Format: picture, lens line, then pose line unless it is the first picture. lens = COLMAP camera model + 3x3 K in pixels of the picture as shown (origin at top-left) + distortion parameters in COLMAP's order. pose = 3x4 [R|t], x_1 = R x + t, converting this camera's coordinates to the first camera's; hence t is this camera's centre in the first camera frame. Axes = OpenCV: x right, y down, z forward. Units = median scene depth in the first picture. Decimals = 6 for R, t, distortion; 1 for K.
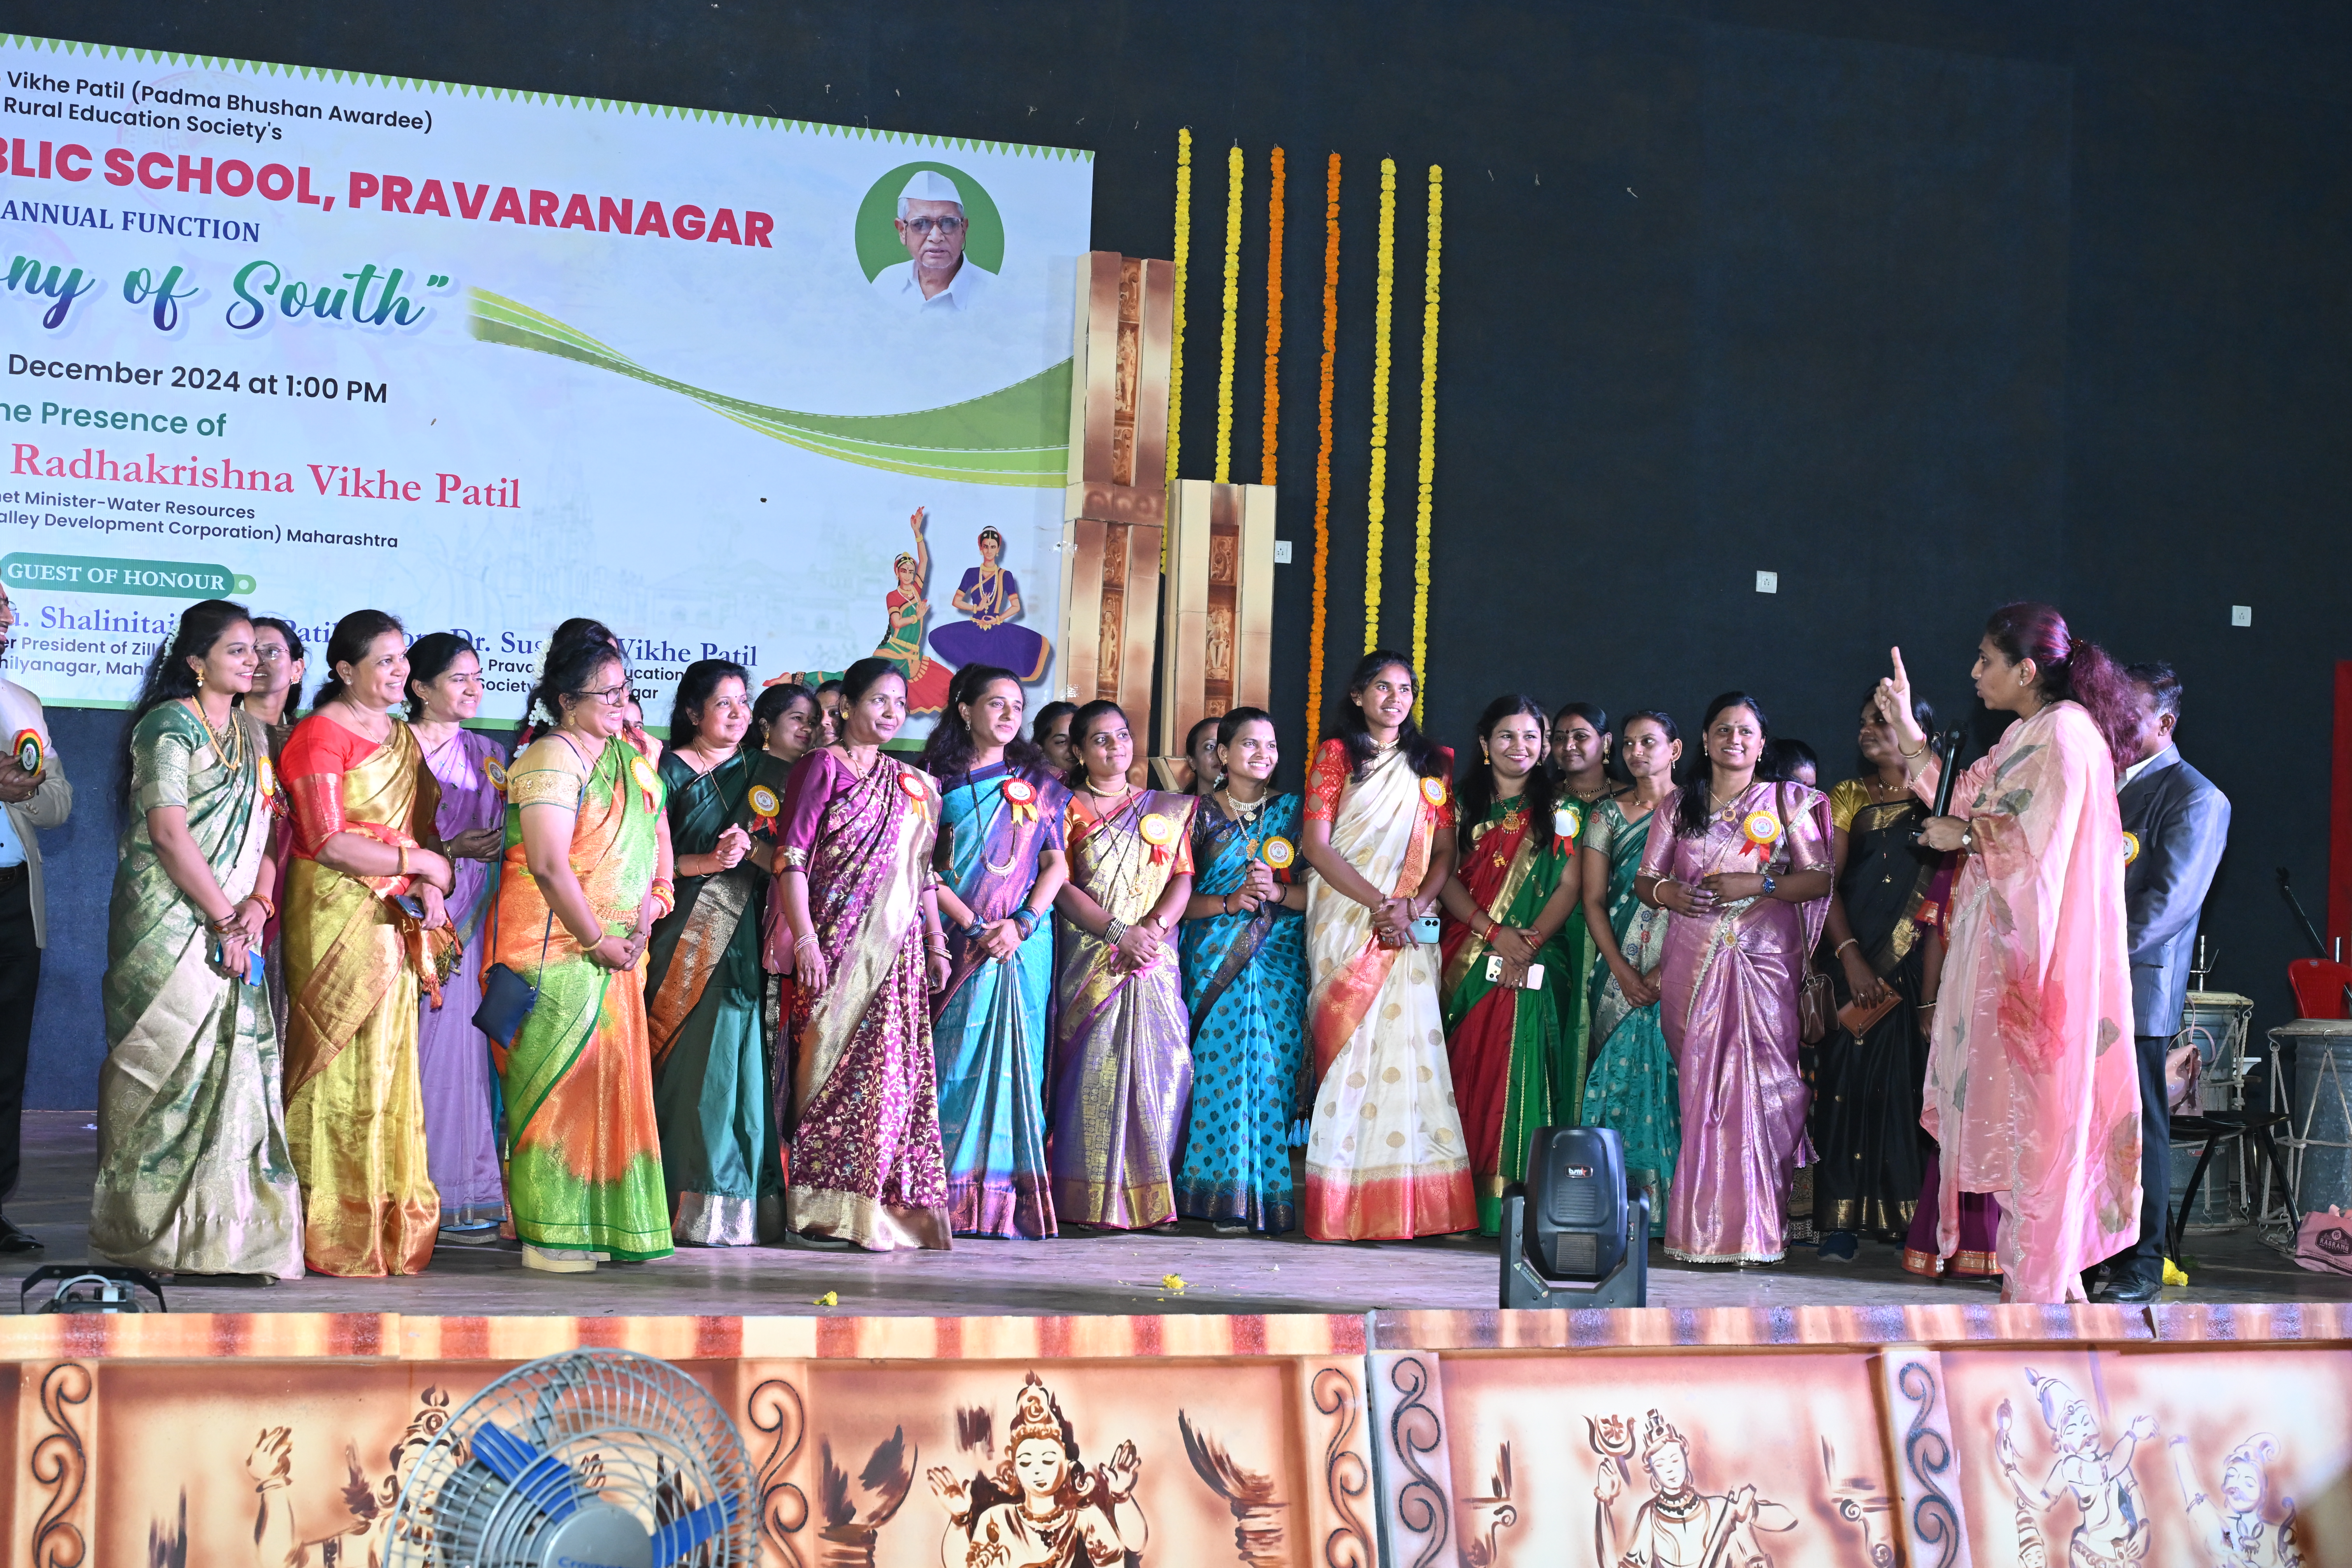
lens RADIAL K [[3660.5, 0, 1181.9], [0, 3660.5, 801.6], [0, 0, 1]] dist [0.011461, 0.000000]
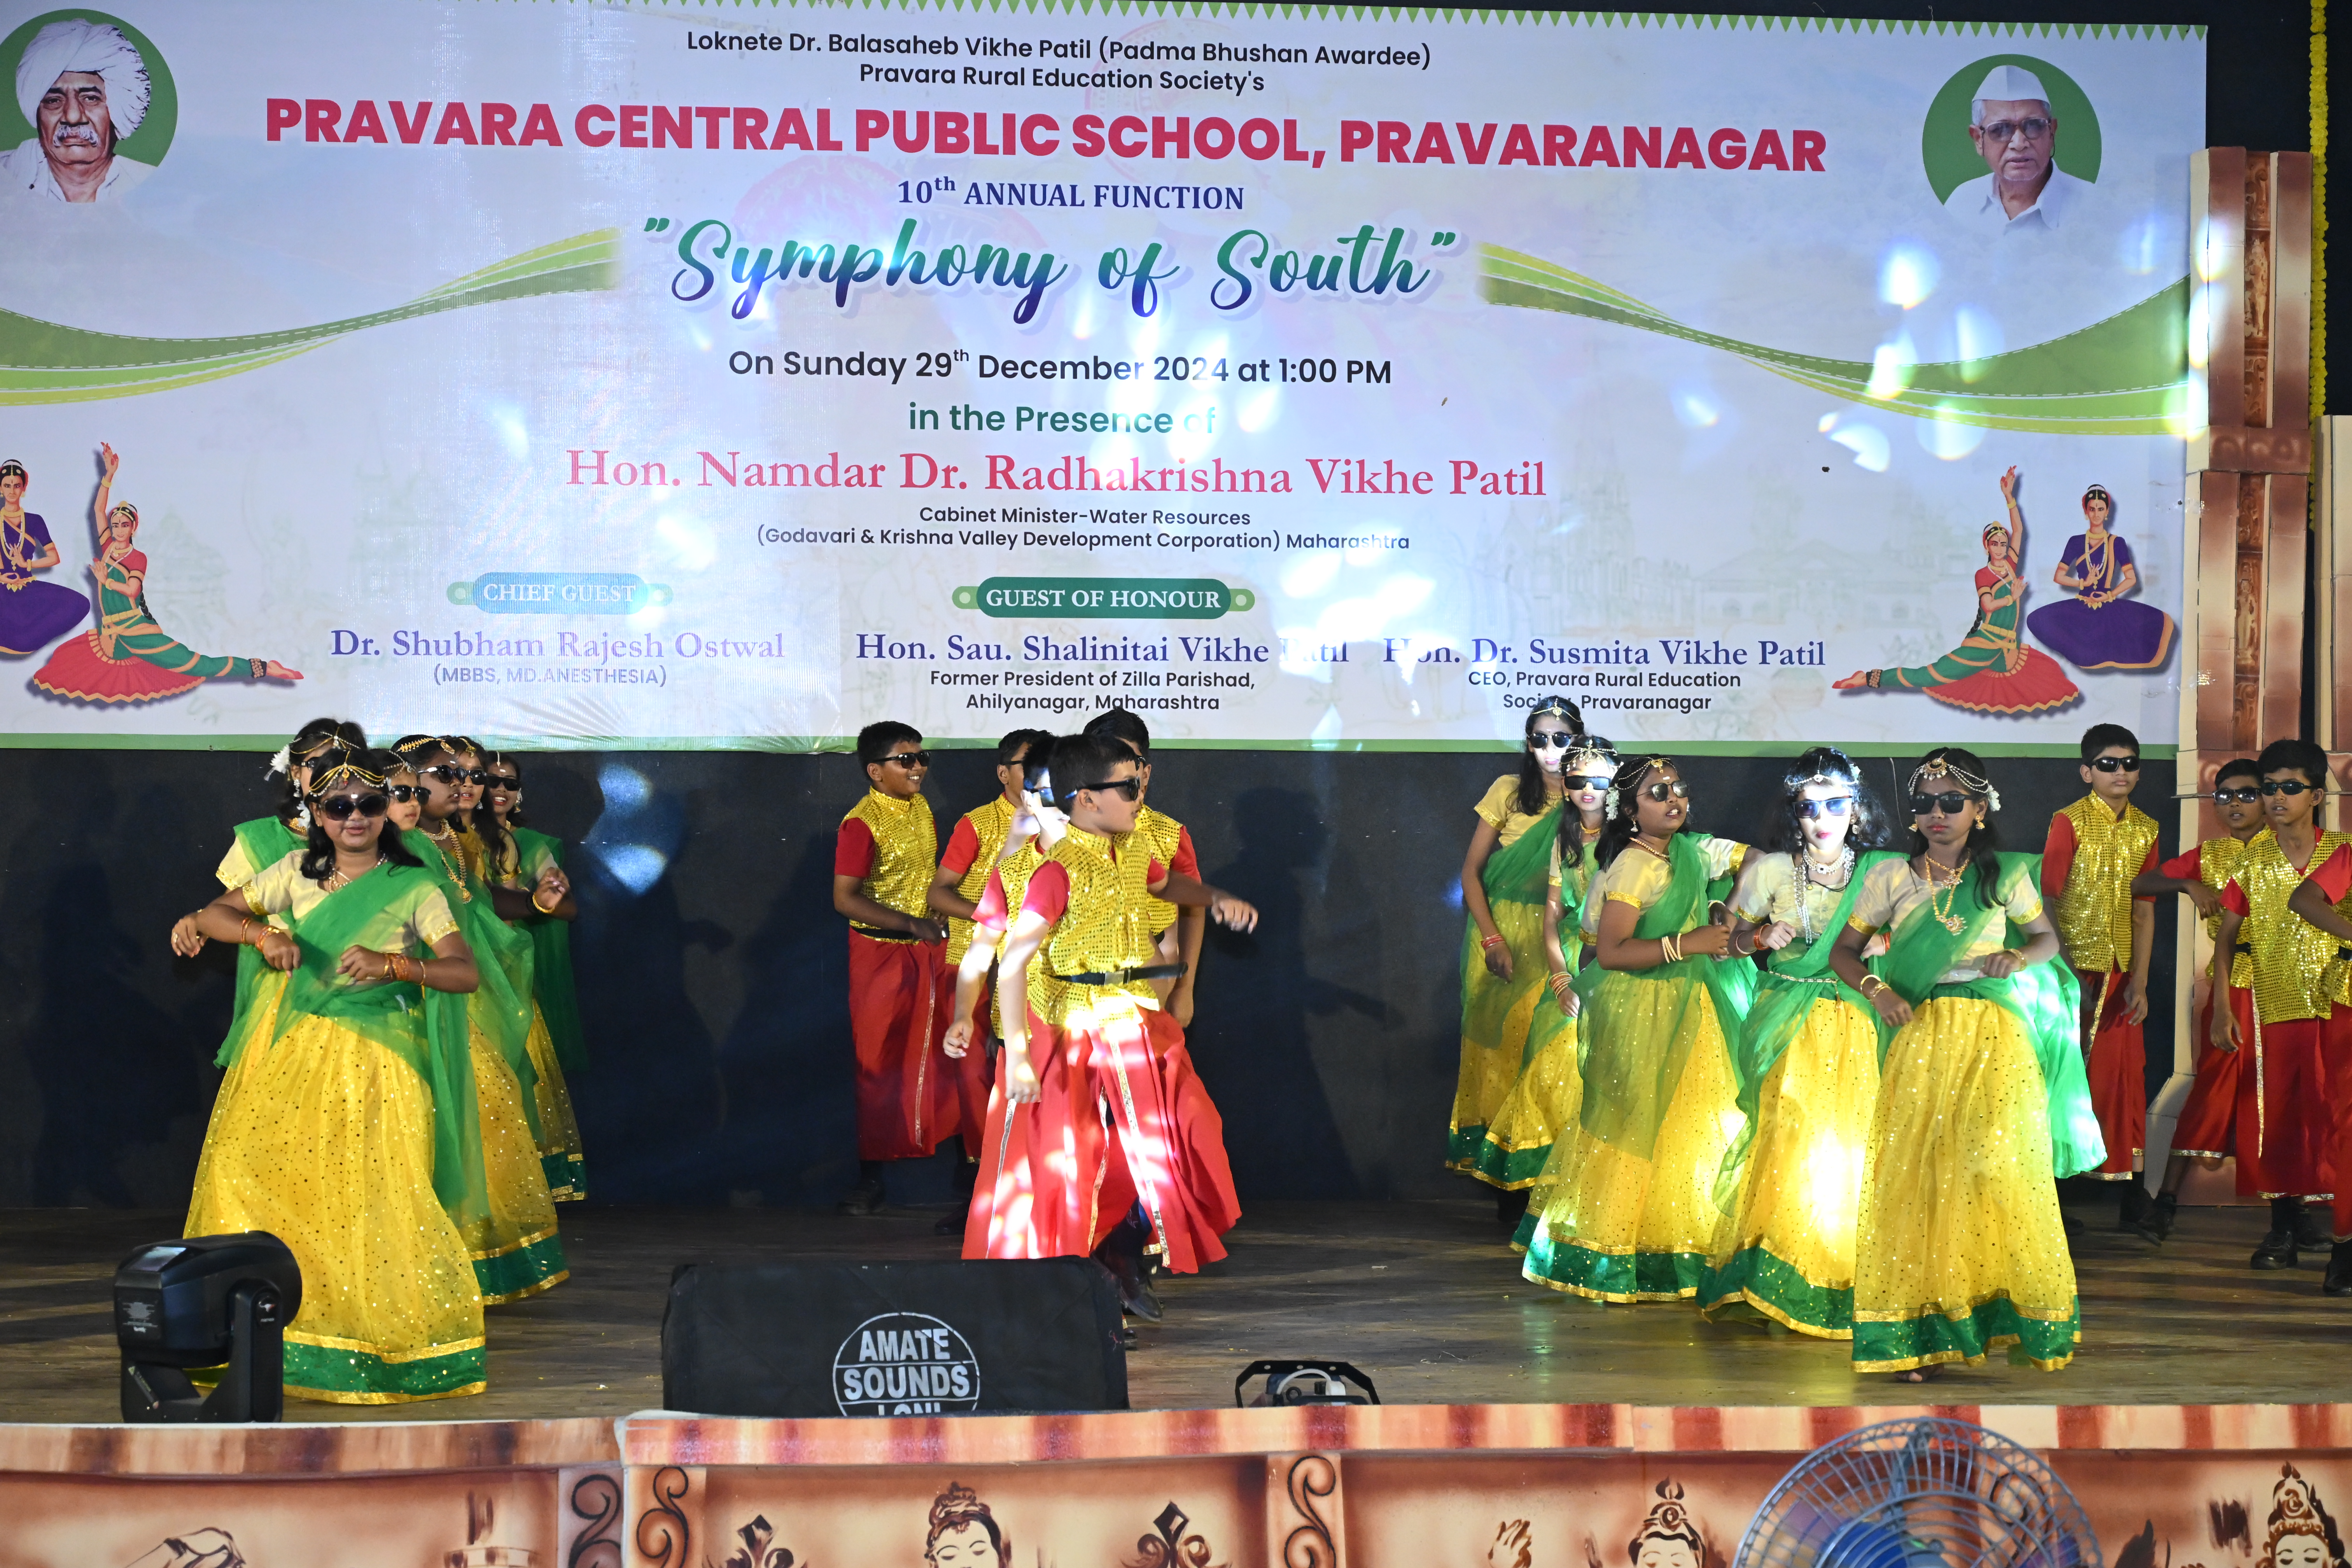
lens RADIAL K [[4827.1, 0, 1146.5], [0, 4827.1, 828.4], [0, 0, 1]] dist [0.013632, 0.000000]
pose [[0.974419, -0.035223, -0.221962, -0.023357], [0.037523, 0.999277, 0.006153, -0.012591], [0.221584, -0.014324, 0.975036, -0.134532]]
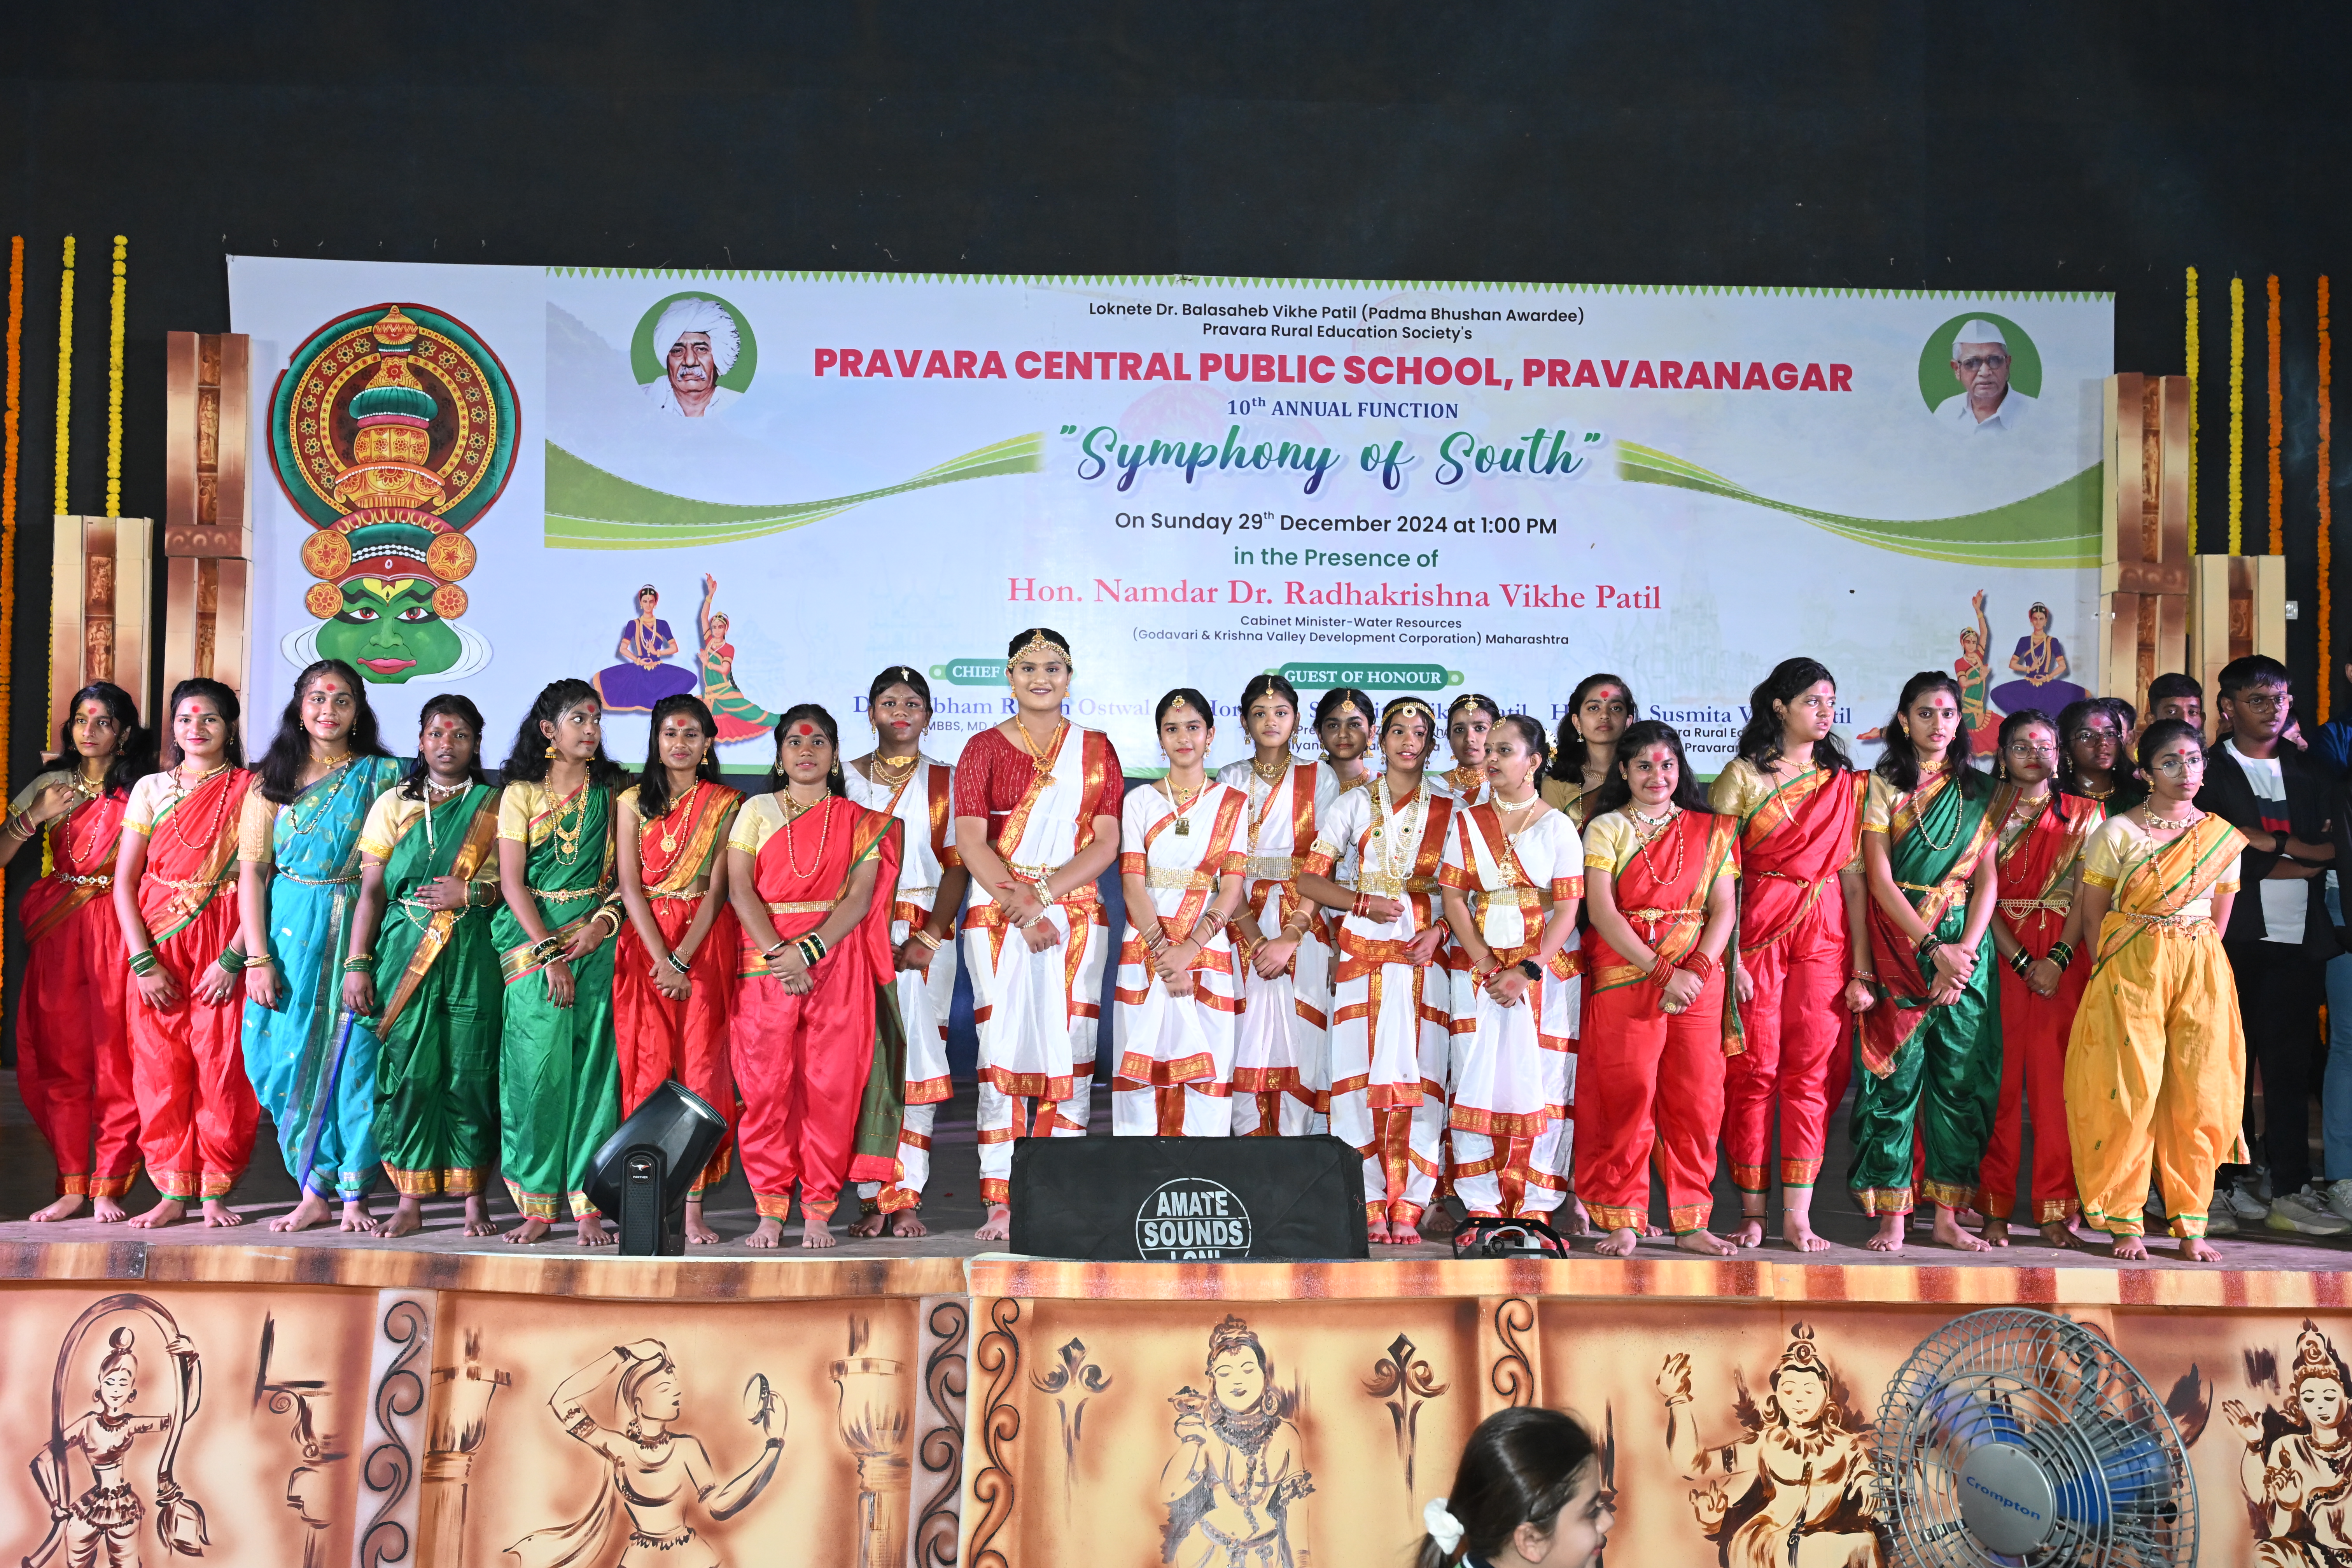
lens RADIAL K [[2737.3, 0, 1145.9], [0, 2737.3, 792.3], [0, 0, 1]] dist [0.005068, 0.000000]
pose [[0.950442, -0.035583, -0.308860, -0.059799], [0.030979, 0.999324, -0.019801, -0.002399], [0.309355, 0.009252, 0.950901, 0.032148]]
